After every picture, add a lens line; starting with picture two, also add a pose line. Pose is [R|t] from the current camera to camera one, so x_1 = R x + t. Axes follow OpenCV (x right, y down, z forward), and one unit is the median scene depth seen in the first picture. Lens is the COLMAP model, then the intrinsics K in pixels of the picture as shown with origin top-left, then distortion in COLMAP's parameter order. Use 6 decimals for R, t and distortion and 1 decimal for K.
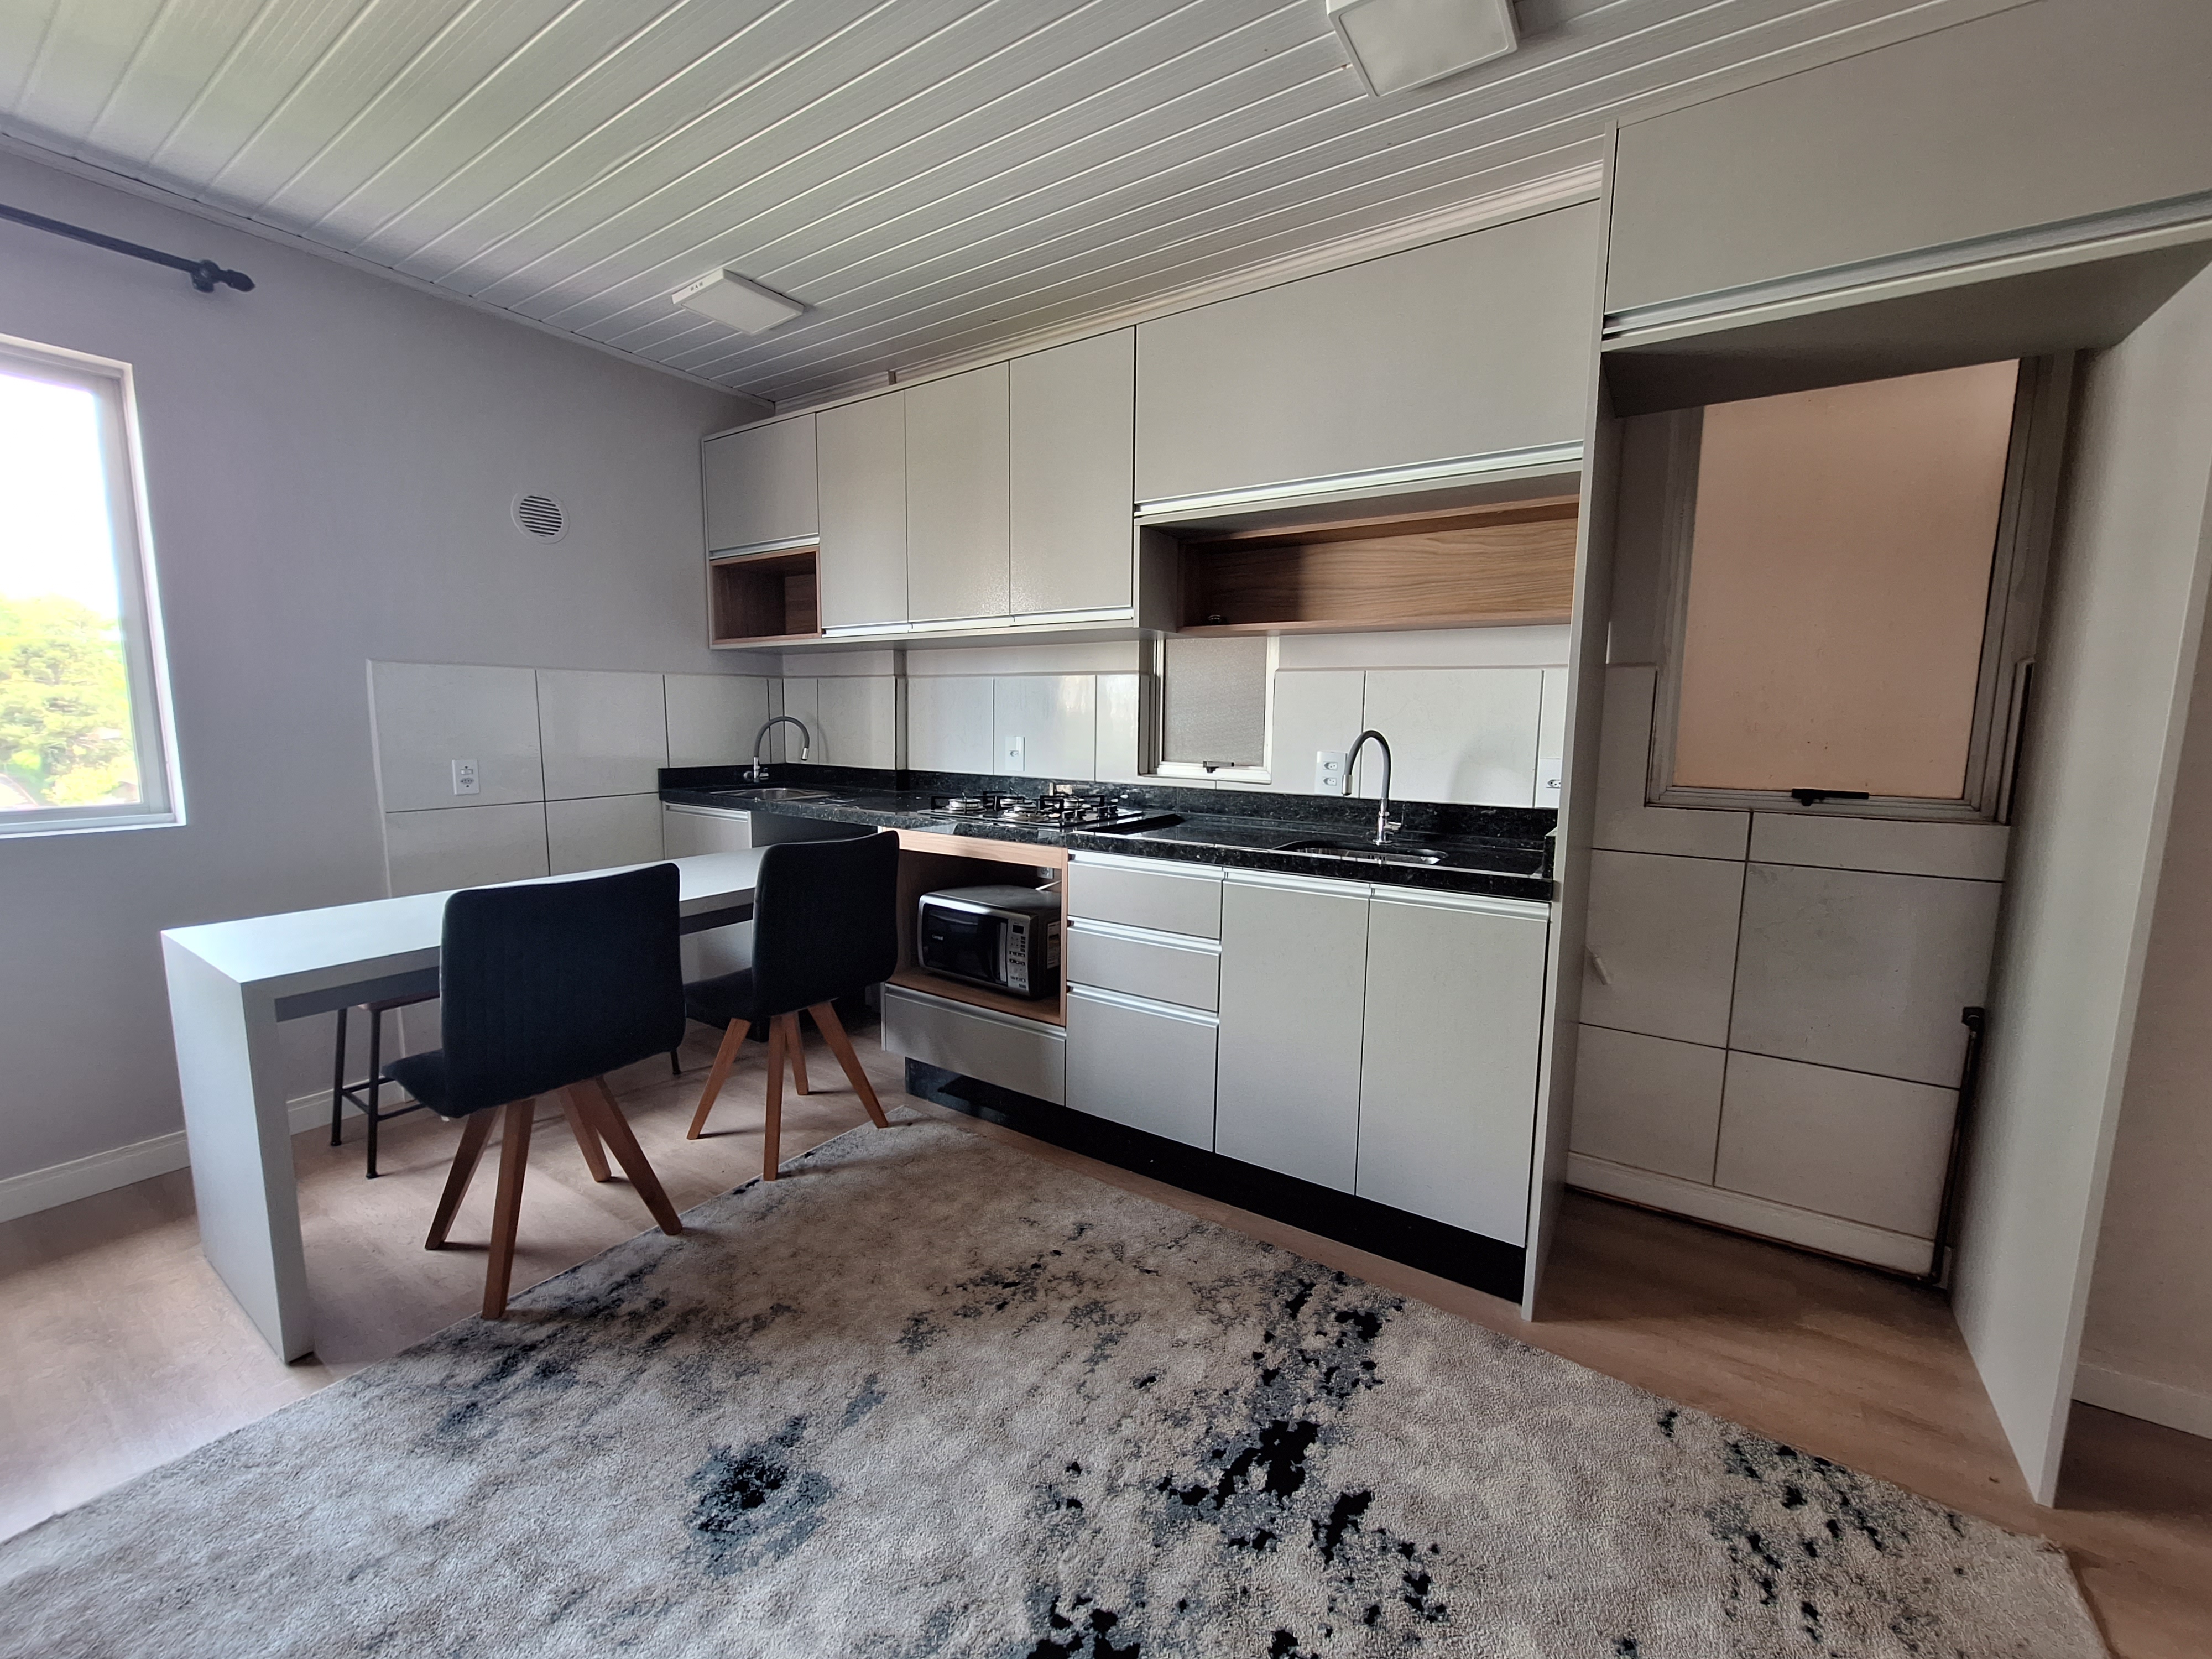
lens RADIAL K [[878.5, 0, 1101.7], [0, 878.5, 822.7], [0, 0, 1]] dist [-0.002003, -0.000576]
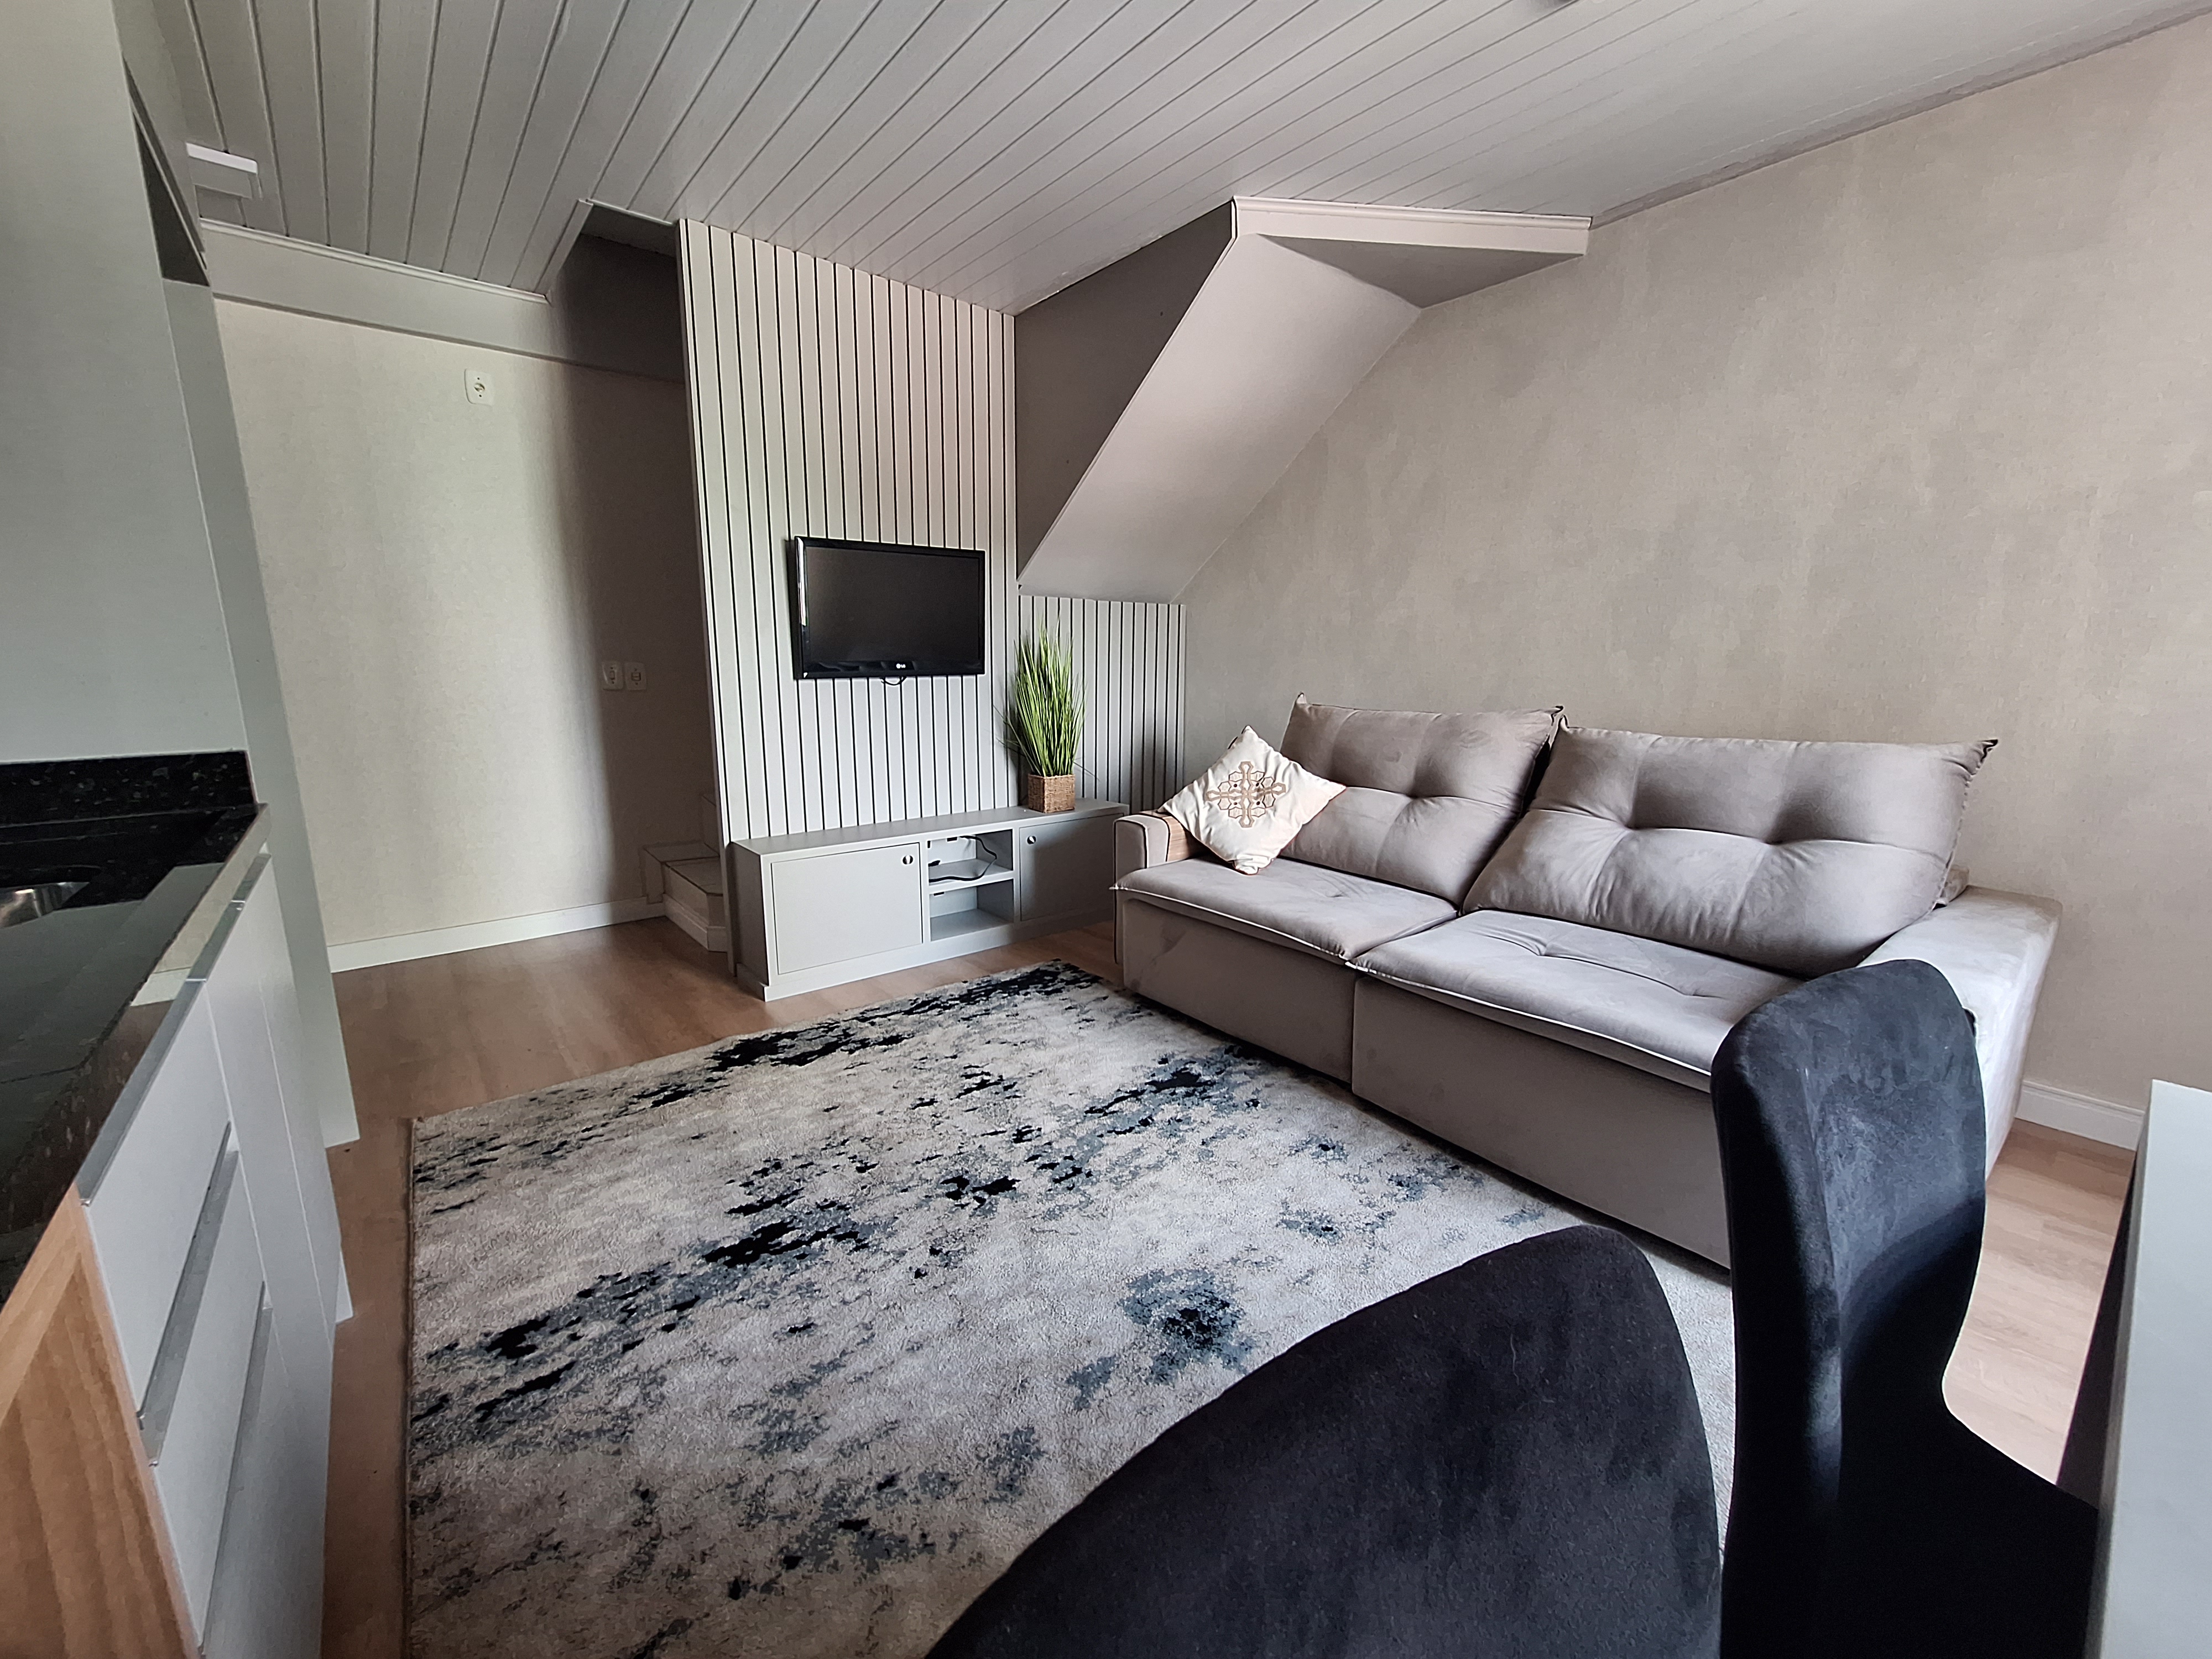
lens RADIAL K [[878.5, 0, 1100.1], [0, 878.5, 821.0], [0, 0, 1]] dist [-0.002003, -0.000576]
pose [[-0.957337, -0.064006, 0.281795, -0.477942], [0.023503, 0.954685, 0.296688, -0.147320], [-0.288016, 0.290653, -0.912452, 1.588152]]
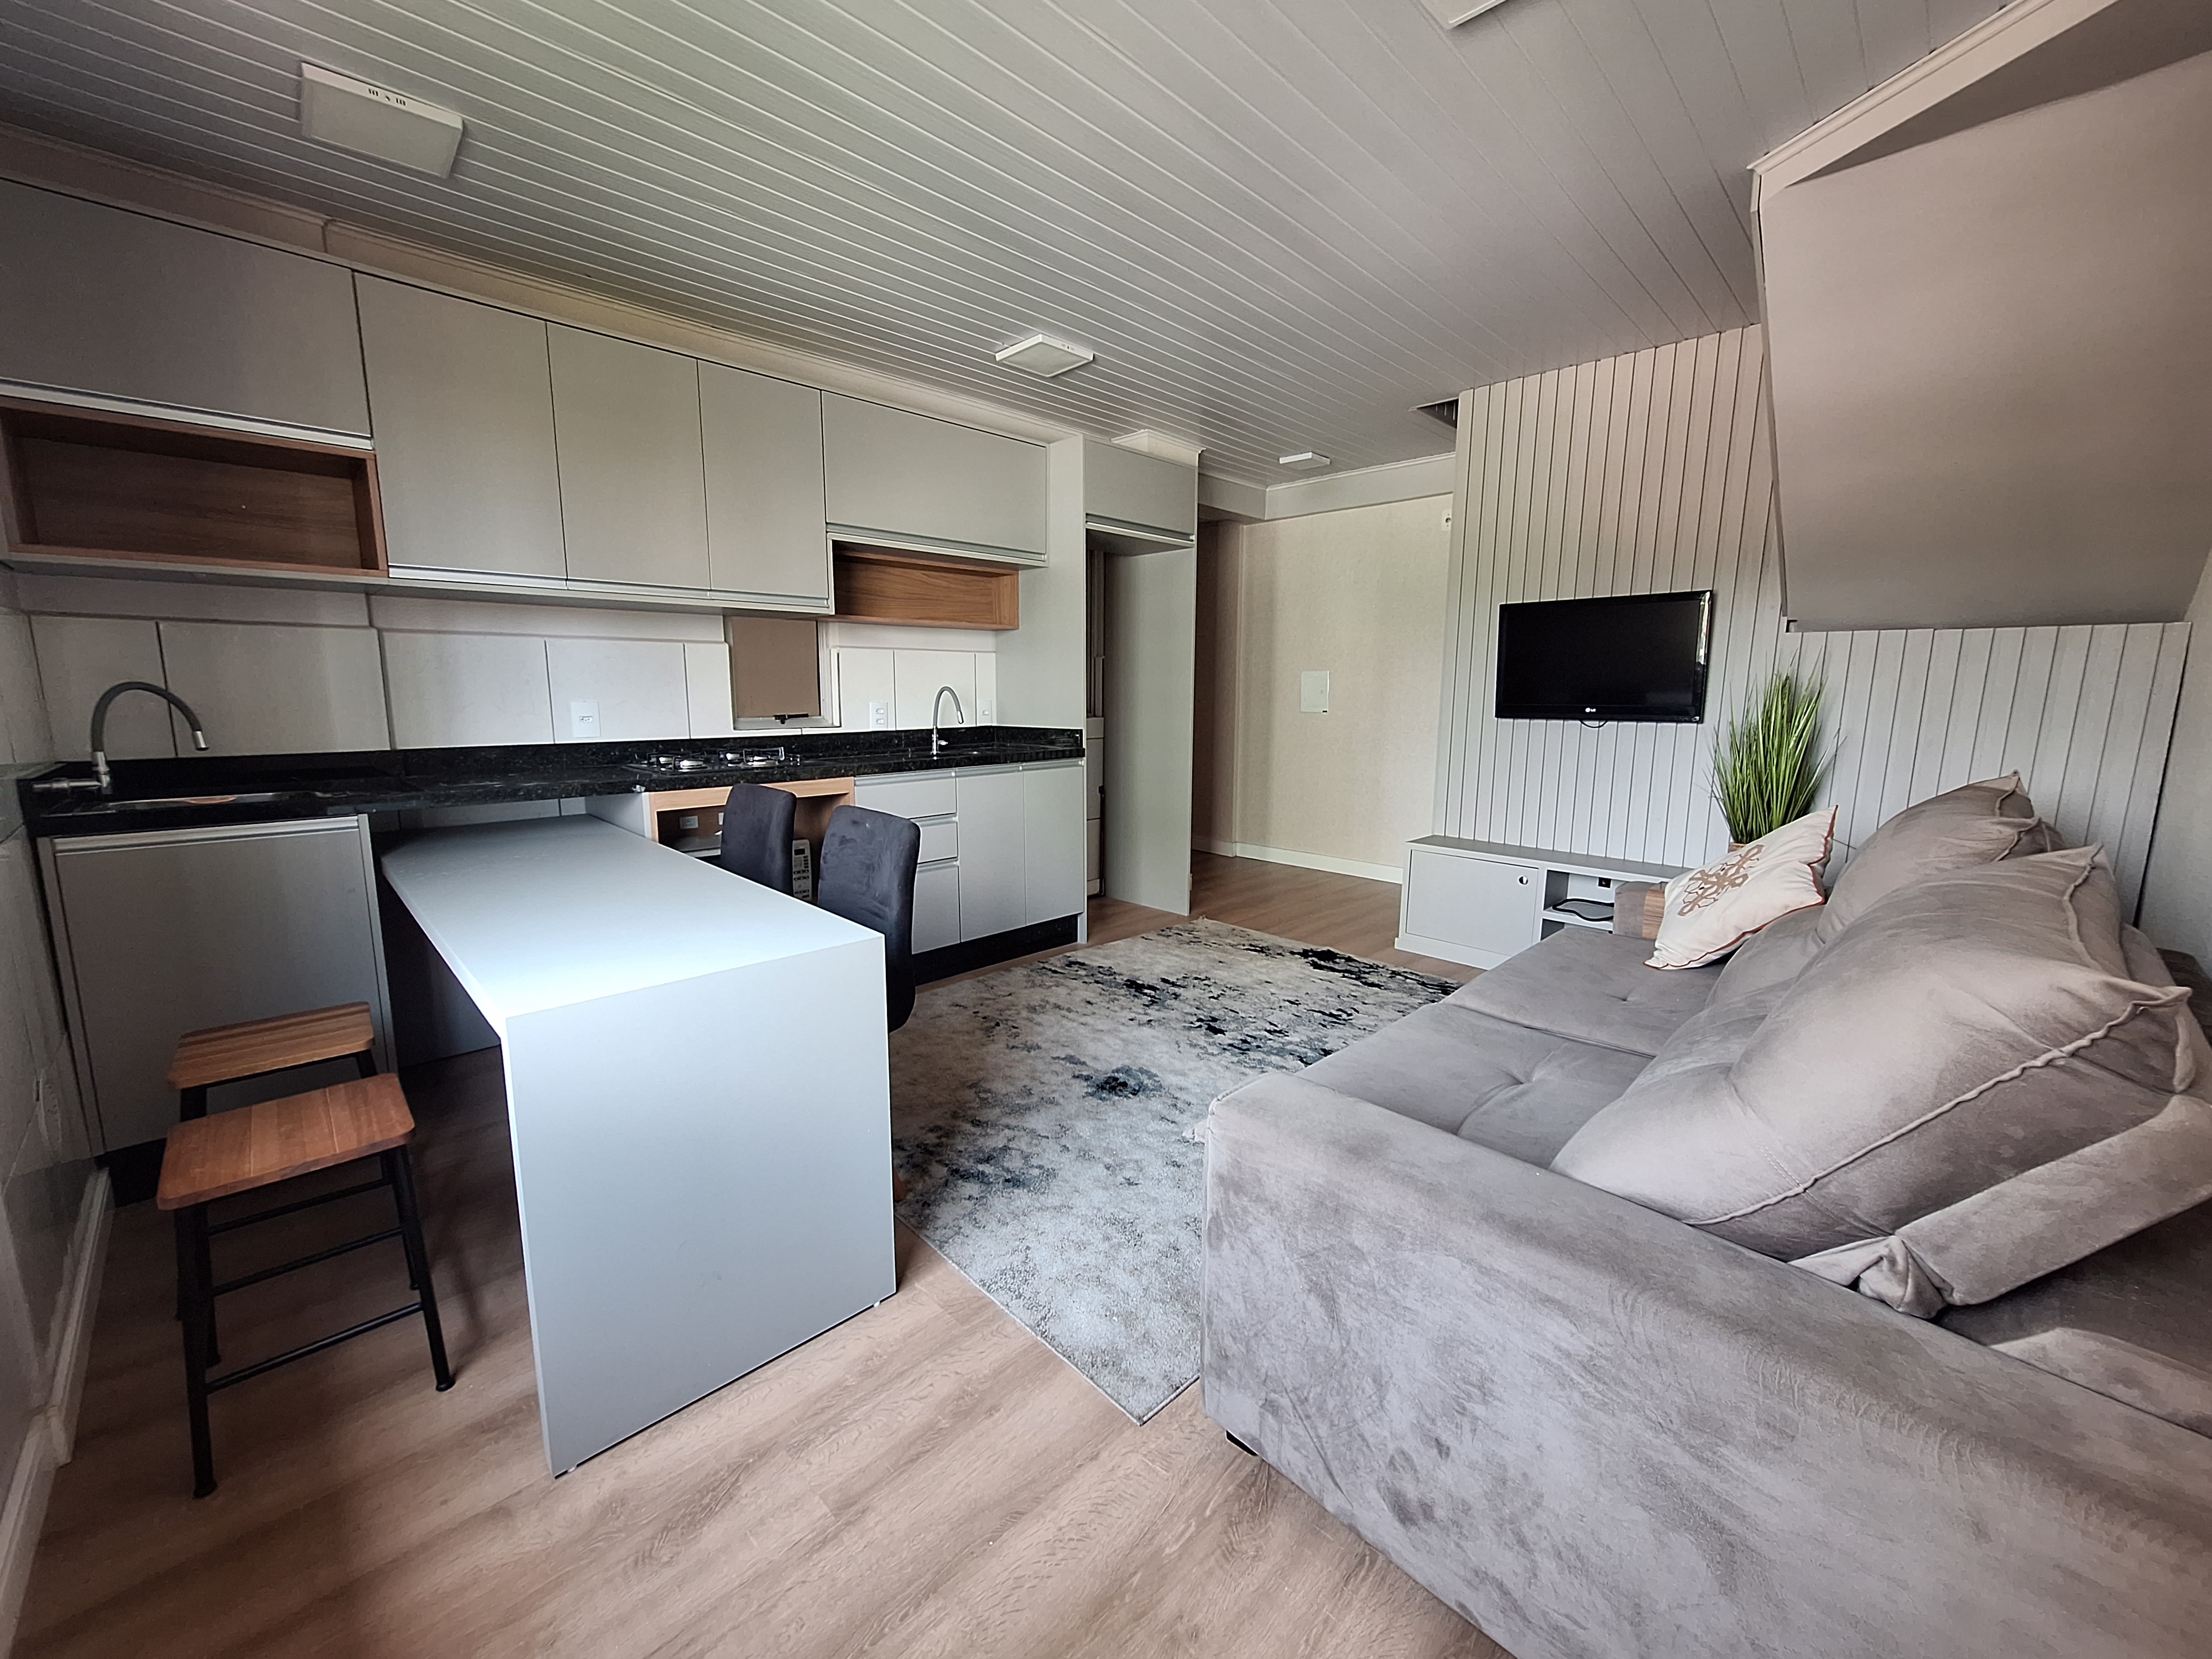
lens RADIAL K [[878.5, 0, 1095.5], [0, 878.5, 829.1], [0, 0, 1]] dist [-0.002003, -0.000576]
pose [[0.204510, -0.169030, 0.964160, -1.862850], [0.116122, 0.982212, 0.147564, -0.071049], [-0.971952, 0.081782, 0.220500, 0.489437]]
